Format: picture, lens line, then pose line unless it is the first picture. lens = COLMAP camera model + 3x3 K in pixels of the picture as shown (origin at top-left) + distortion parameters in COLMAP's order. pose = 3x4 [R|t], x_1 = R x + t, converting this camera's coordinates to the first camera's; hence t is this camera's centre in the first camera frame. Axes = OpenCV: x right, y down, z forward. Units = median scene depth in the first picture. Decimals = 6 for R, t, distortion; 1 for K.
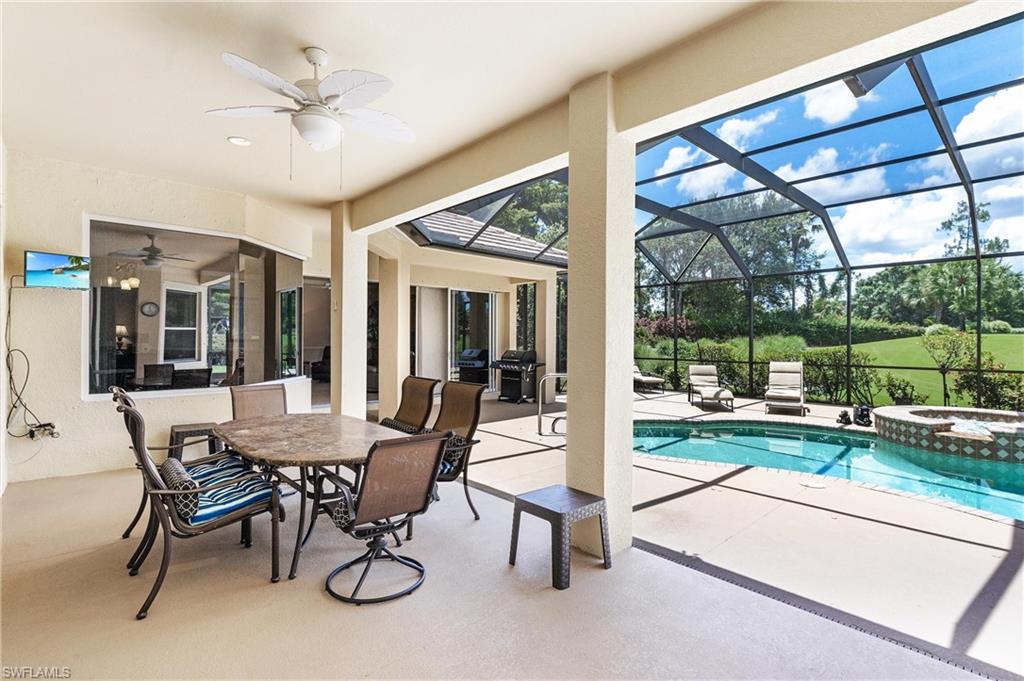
lens RADIAL K [[482.8, 0, 512.0], [0, 482.8, 340.5], [0, 0, 1]] dist [0.000223, -0.000024]
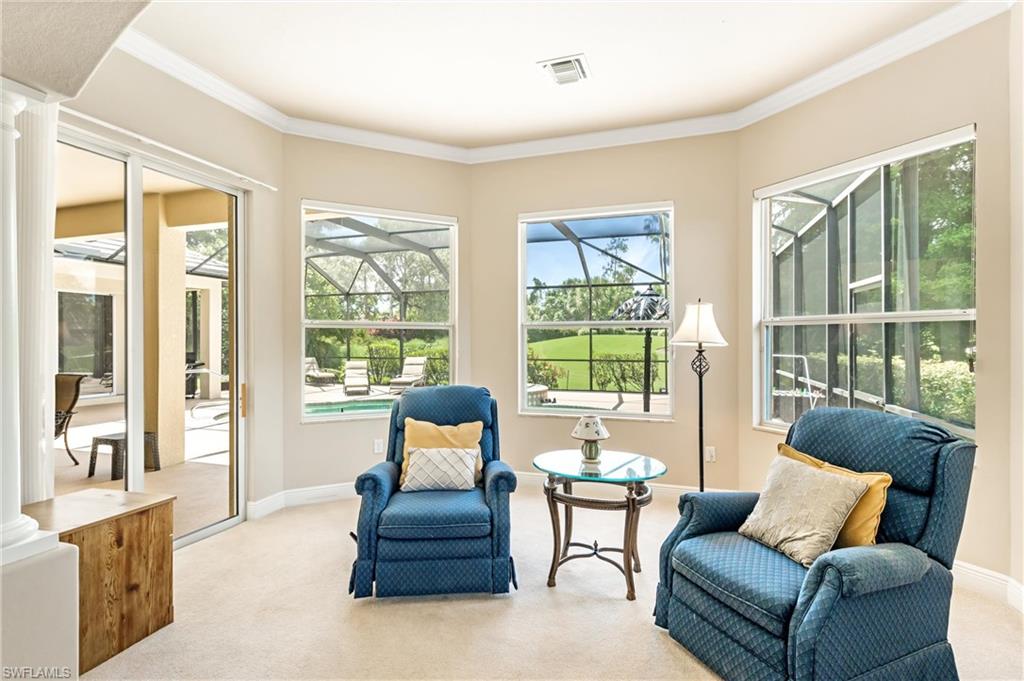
lens RADIAL K [[500.3, 0, 512.0], [0, 500.3, 340.5], [0, 0, 1]] dist [0.000817, 0.000528]
pose [[0.875715, -0.008620, 0.482752, 0.125956], [0.009816, 0.999952, 0.000048, -0.000429], [-0.482729, 0.004697, 0.875757, -0.351678]]
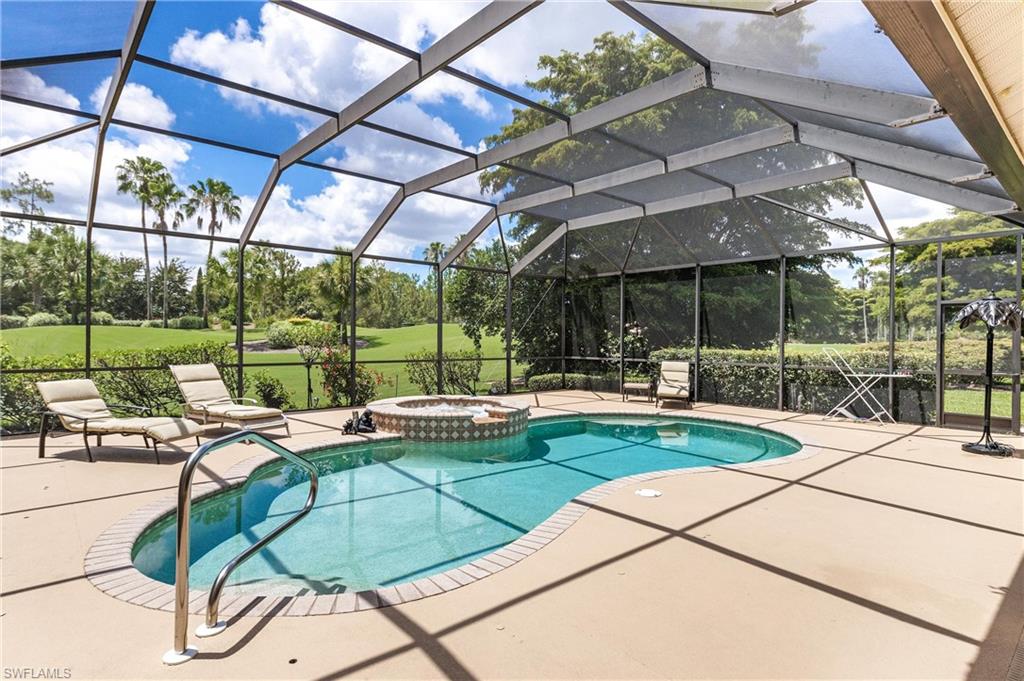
lens RADIAL K [[539.3, 0, 512.0], [0, 539.3, 340.5], [0, 0, 1]] dist [0.004830, 0.001924]
pose [[0.017190, -0.010085, 0.999801, -0.168039], [-0.005199, 0.999935, 0.010176, 0.000743], [-0.999839, -0.005372, 0.017137, 0.525663]]
